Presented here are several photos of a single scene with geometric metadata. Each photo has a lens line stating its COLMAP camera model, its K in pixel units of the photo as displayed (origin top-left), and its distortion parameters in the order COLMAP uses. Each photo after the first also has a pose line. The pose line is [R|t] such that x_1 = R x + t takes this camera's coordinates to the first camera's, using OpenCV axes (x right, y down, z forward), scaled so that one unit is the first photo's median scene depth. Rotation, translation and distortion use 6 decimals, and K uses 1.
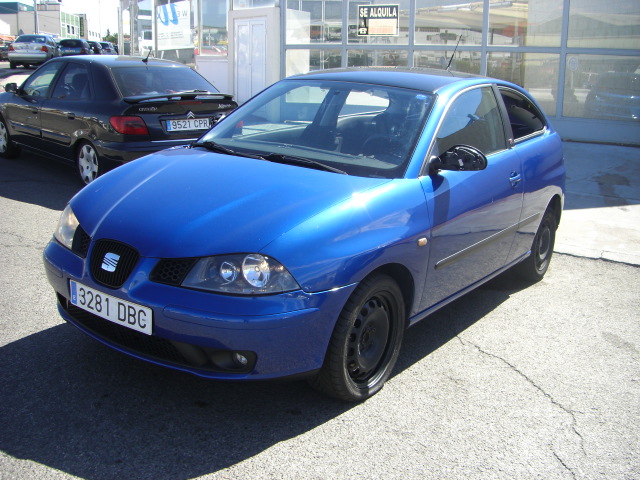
lens RADIAL K [[725.3, 0, 321.8], [0, 725.3, 240.6], [0, 0, 1]] dist [-0.146339, 0.000000]
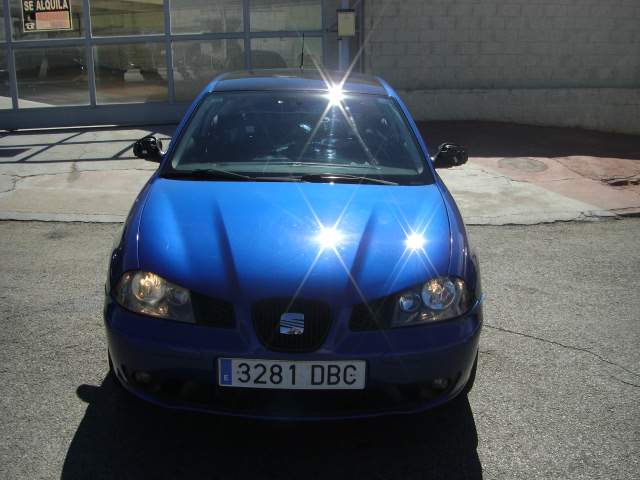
lens RADIAL K [[725.3, 0, 318.7], [0, 725.3, 238.0], [0, 0, 1]] dist [-0.146339, 0.000000]
pose [[0.809228, -0.181882, 0.558631, -0.725080], [0.167345, 0.982841, 0.077584, -0.131075], [-0.563157, 0.030701, 0.825779, 0.254139]]
